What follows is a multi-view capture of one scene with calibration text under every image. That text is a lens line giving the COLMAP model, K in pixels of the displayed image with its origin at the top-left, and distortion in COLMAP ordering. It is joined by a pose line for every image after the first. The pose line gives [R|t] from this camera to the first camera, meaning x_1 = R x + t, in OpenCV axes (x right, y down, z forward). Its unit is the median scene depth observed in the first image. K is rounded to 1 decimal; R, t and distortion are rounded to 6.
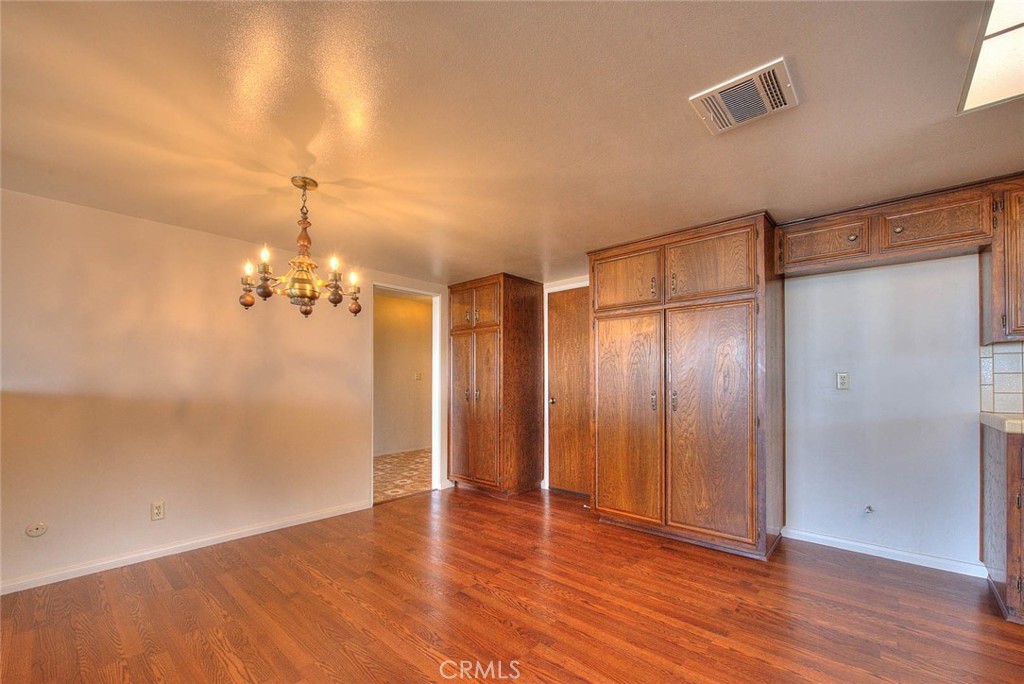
lens RADIAL K [[423.4, 0, 513.2], [0, 423.4, 373.9], [0, 0, 1]] dist [0.000851, -0.000134]
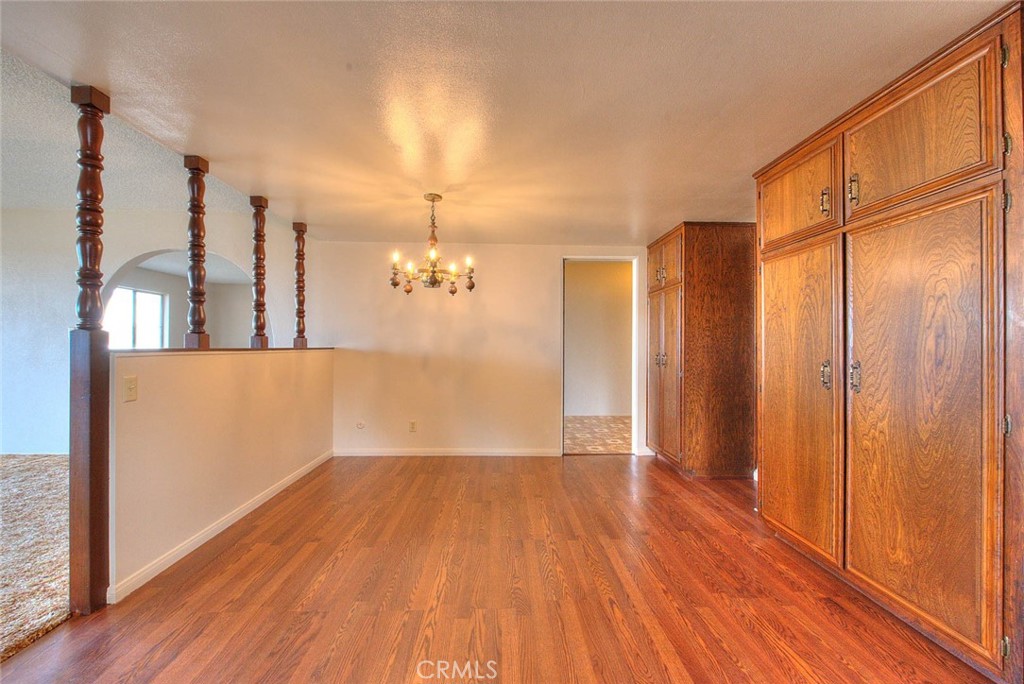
lens RADIAL K [[403.7, 0, 512.0], [0, 403.7, 342.0], [0, 0, 1]] dist [-0.000634, -0.003056]
pose [[0.686858, -0.001546, -0.726790, 0.457572], [0.007003, 0.999965, 0.004492, 0.005850], [0.726758, -0.008175, 0.686845, 0.216545]]
